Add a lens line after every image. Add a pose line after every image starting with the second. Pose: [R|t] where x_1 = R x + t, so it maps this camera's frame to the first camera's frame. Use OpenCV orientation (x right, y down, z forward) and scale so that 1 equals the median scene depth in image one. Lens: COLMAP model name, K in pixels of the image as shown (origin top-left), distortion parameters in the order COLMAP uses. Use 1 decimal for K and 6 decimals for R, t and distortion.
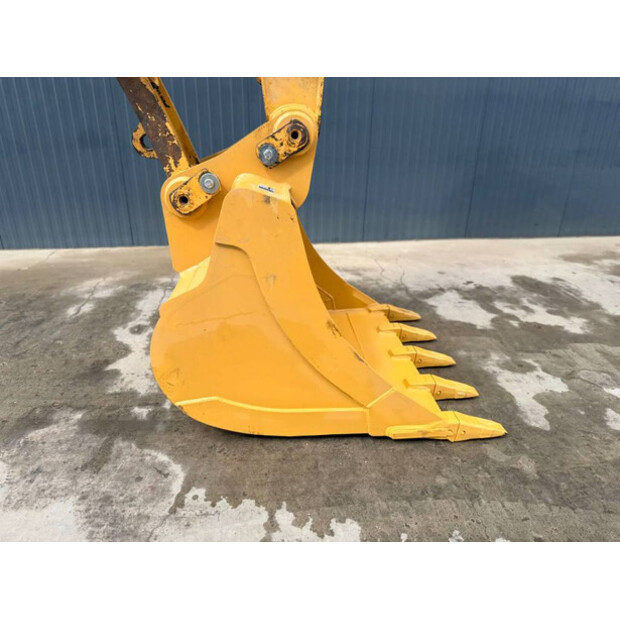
lens RADIAL K [[437.6, 0, 310.7], [0, 437.6, 310.2], [0, 0, 1]] dist [-0.013228, -0.005377]
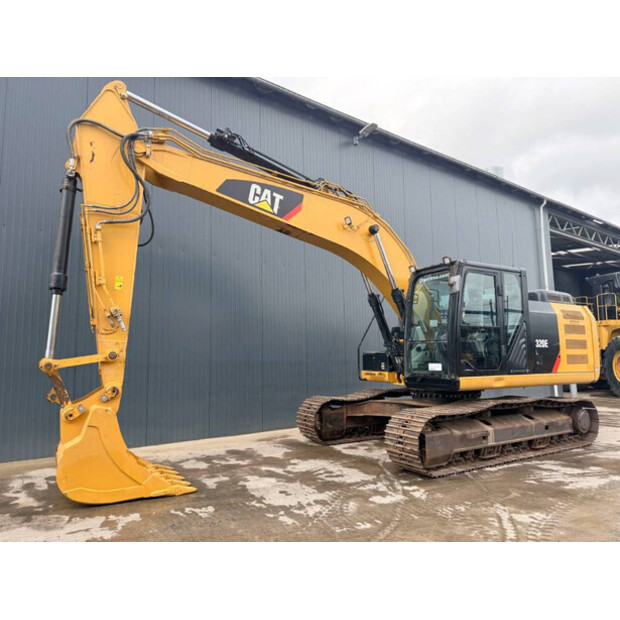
lens RADIAL K [[437.6, 0, 312.5], [0, 437.6, 306.8], [0, 0, 1]] dist [-0.013228, -0.005377]
pose [[0.899989, 0.016540, 0.435599, -0.115483], [0.209219, 0.860271, -0.464931, 0.756847], [-0.382424, 0.509568, 0.770774, -2.070733]]
